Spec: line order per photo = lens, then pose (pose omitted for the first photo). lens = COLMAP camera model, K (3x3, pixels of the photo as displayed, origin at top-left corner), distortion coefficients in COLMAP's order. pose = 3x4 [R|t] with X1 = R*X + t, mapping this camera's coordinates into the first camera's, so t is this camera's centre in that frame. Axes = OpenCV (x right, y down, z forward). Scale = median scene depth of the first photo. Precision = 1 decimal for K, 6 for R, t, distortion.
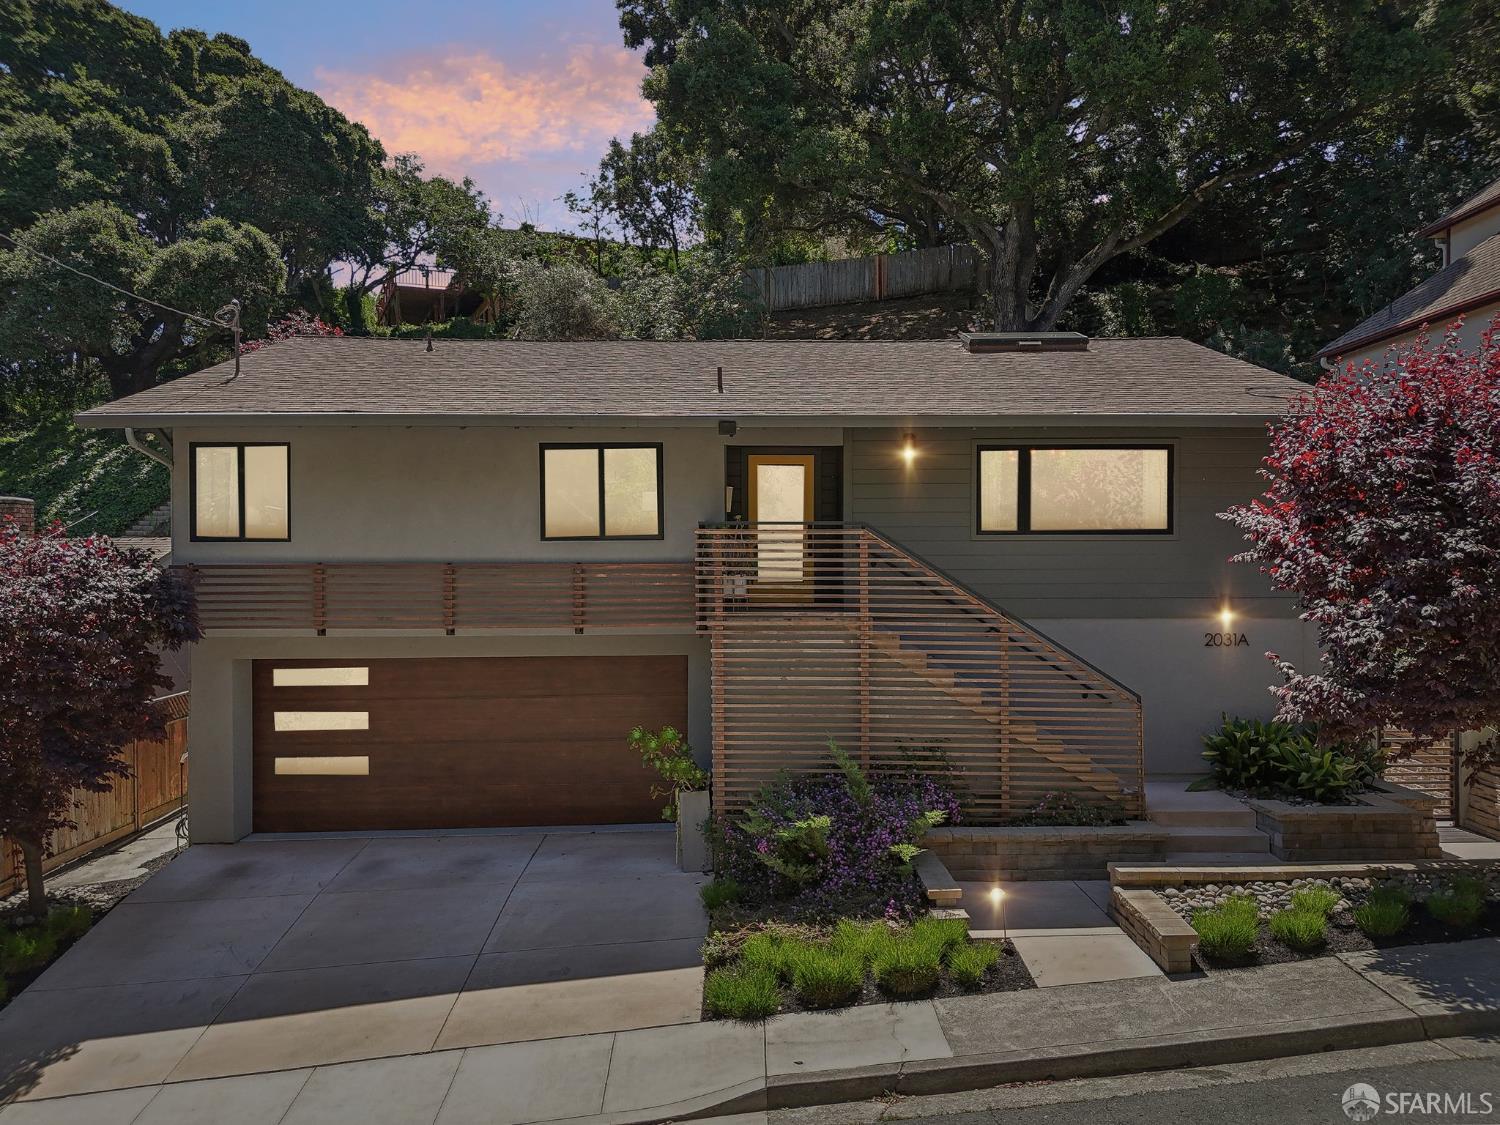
lens RADIAL K [[1131.1, 0, 750.7], [0, 1131.1, 534.1], [0, 0, 1]] dist [0.051124, -0.046283]
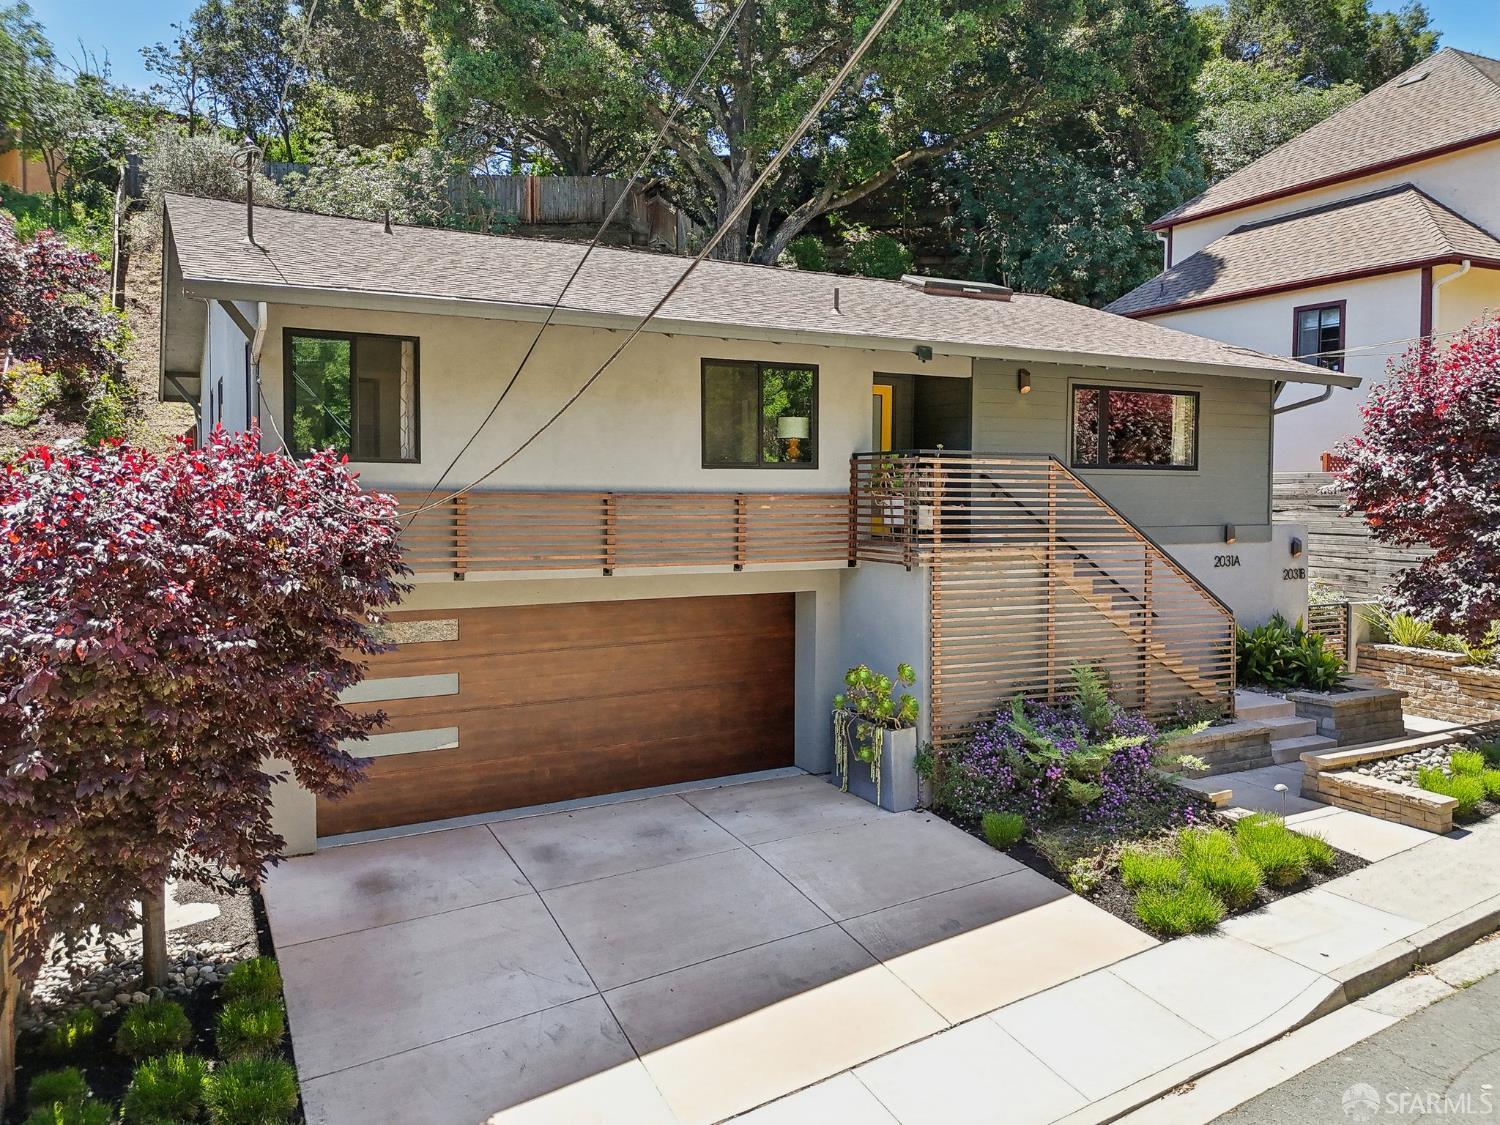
lens RADIAL K [[1131.1, 0, 756.5], [0, 1131.1, 515.1], [0, 0, 1]] dist [0.051124, -0.046283]
pose [[0.883148, -0.002830, 0.469087, -0.585810], [-0.014834, 0.999313, 0.033957, 0.012765], [-0.468860, -0.036947, 0.882499, 0.200312]]
